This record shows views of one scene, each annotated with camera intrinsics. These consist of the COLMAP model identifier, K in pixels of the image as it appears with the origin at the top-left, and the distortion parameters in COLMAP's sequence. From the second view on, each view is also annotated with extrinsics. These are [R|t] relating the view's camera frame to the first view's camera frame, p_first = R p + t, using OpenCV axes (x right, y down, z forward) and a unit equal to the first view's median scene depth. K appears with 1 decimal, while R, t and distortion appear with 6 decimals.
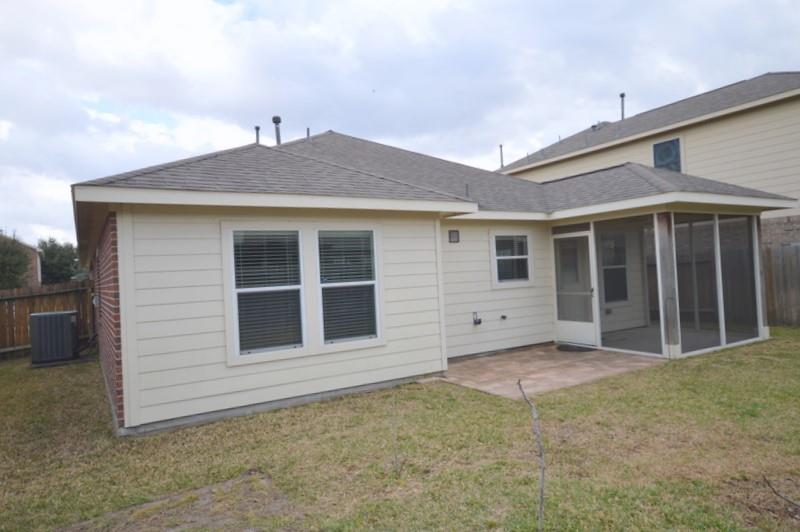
lens RADIAL K [[480.3, 0, 394.4], [0, 480.3, 265.3], [0, 0, 1]] dist [0.008725, 0.002419]
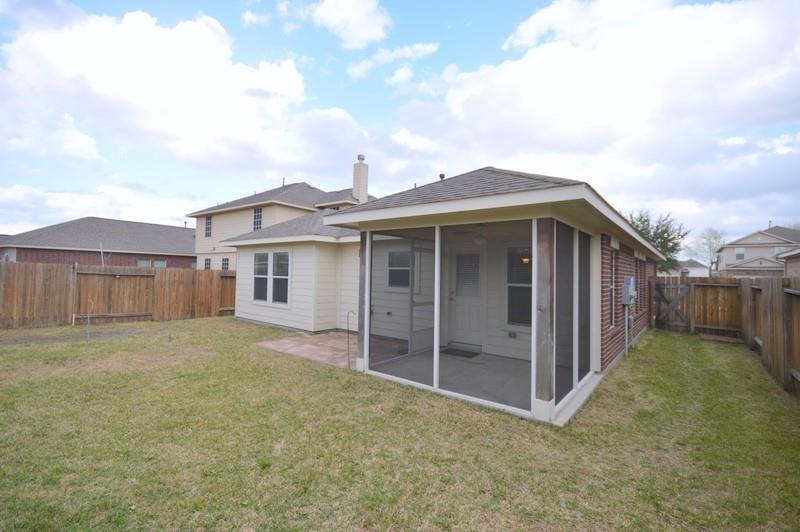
lens RADIAL K [[343.7, 0, 415.6], [0, 343.7, 264.9], [0, 0, 1]] dist [0.015324, -0.000106]
pose [[0.380587, 0.033294, -0.924145, 1.221574], [-0.025495, 0.999350, 0.025504, -0.054912], [0.924394, 0.013855, 0.381189, 0.763141]]
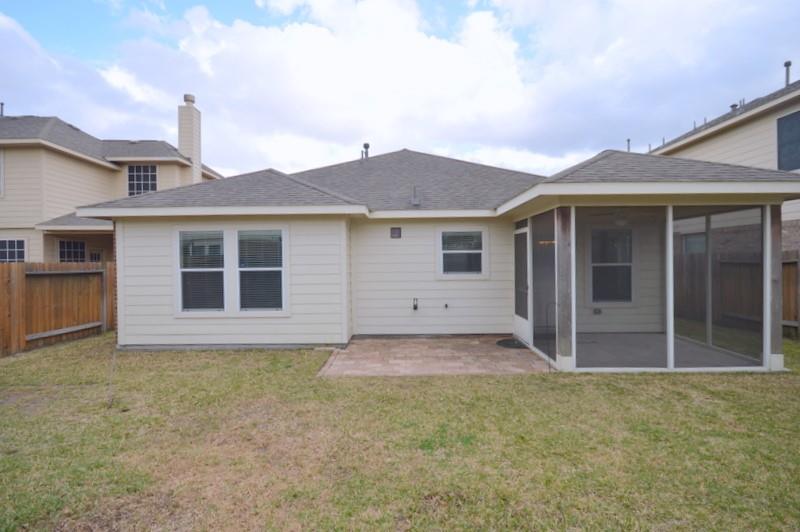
lens RADIAL K [[356.4, 0, 402.2], [0, 356.4, 264.3], [0, 0, 1]] dist [-0.000907, -0.000895]
pose [[0.859813, 0.046403, -0.508496, 0.601187], [-0.024732, 0.998478, 0.049297, -0.027307], [0.510009, -0.029810, 0.859652, 0.263573]]
